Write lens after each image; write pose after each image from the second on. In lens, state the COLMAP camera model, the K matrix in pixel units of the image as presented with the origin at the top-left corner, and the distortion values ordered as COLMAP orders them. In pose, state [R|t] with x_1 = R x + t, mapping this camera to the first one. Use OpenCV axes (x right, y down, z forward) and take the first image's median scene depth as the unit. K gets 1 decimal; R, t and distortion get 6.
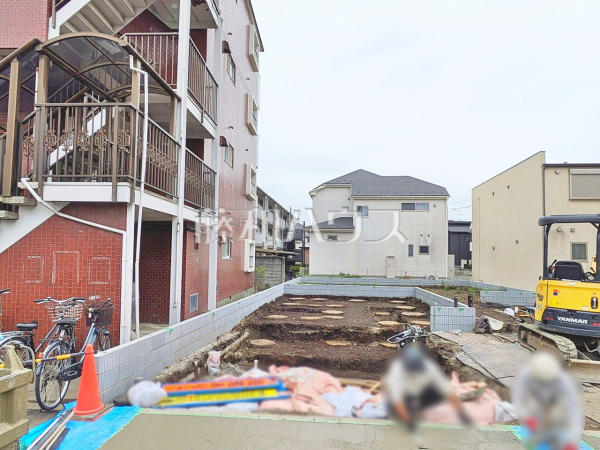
lens RADIAL K [[403.3, 0, 298.9], [0, 403.3, 239.2], [0, 0, 1]] dist [0.002606, -0.003558]
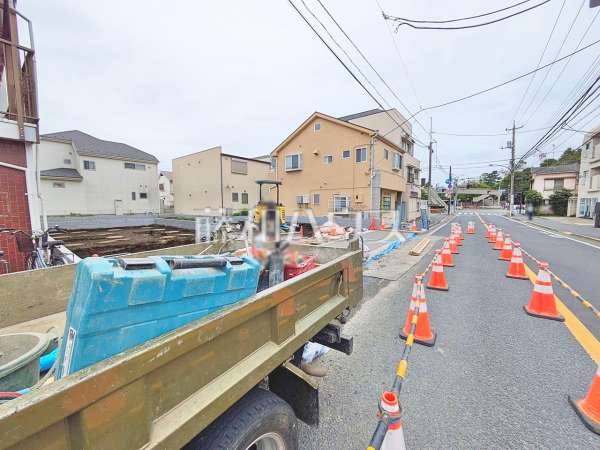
lens RADIAL K [[237.2, 0, 300.1], [0, 237.2, 223.9], [0, 0, 1]] dist [-0.000409, 0.001960]
pose [[0.539081, -0.085148, 0.837939, -0.207720], [-0.029163, 0.992393, 0.119604, 0.011134], [-0.841749, -0.088913, 0.532497, 0.001624]]
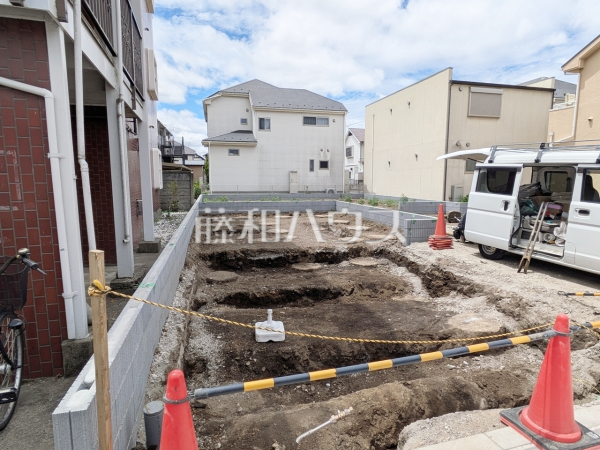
lens RADIAL K [[370.1, 0, 308.4], [0, 370.1, 231.1], [0, 0, 1]] dist [0.000504, -0.001615]
pose [[0.932589, -0.064352, 0.355158, -0.112702], [-0.005015, 0.981573, 0.191023, 0.018513], [-0.360906, -0.179927, 0.915081, 0.175954]]
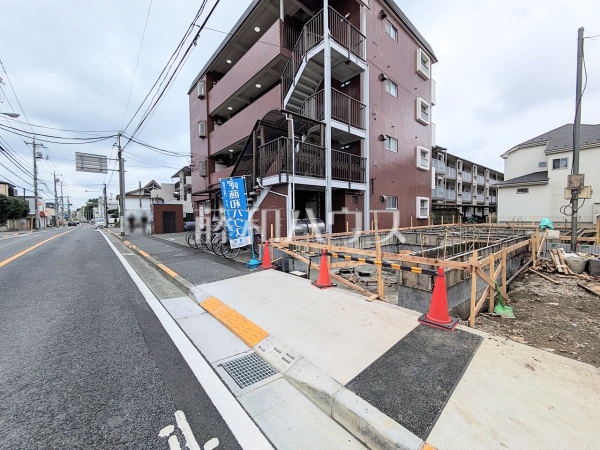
lens RADIAL K [[237.2, 0, 299.5], [0, 237.2, 223.4], [0, 0, 1]] dist [-0.000409, 0.001960]
pose [[0.699075, -0.002253, -0.715045, 0.193545], [0.060288, 0.996620, 0.055801, 0.022478], [0.712502, -0.082118, 0.696848, 0.045065]]
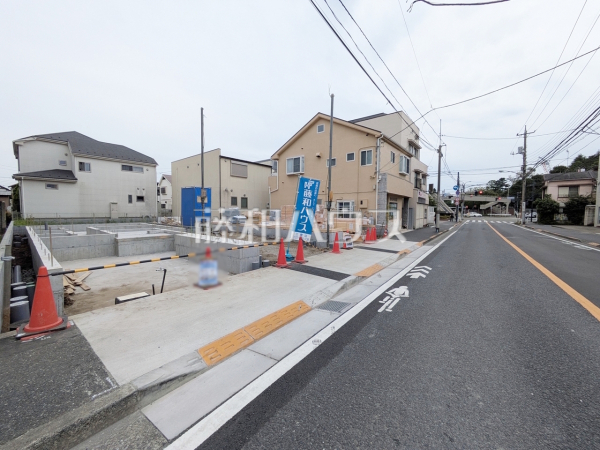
lens RADIAL K [[237.2, 0, 300.0], [0, 237.2, 223.9], [0, 0, 1]] dist [-0.000409, 0.001960]
pose [[0.553867, -0.059265, 0.830493, -0.150163], [-0.039930, 0.994425, 0.097594, 0.014681], [-0.831647, -0.087215, 0.548413, 0.022194]]
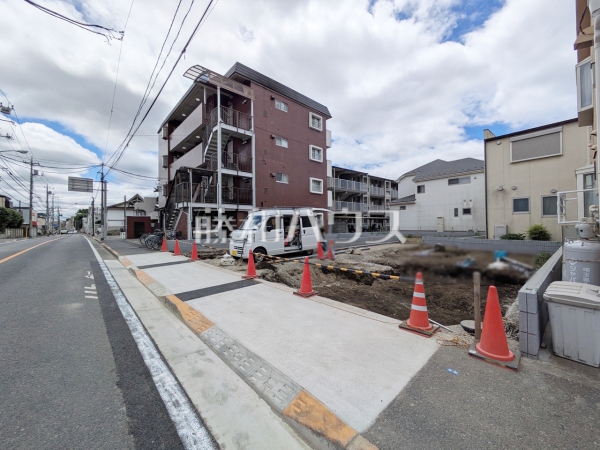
lens RADIAL K [[237.2, 0, 299.7], [0, 237.2, 224.2], [0, 0, 1]] dist [-0.000409, 0.001960]
pose [[0.716159, -0.029327, -0.697321, 0.703605], [0.056244, 0.998292, 0.015778, 0.038746], [0.695668, -0.050520, 0.716585, 0.028541]]
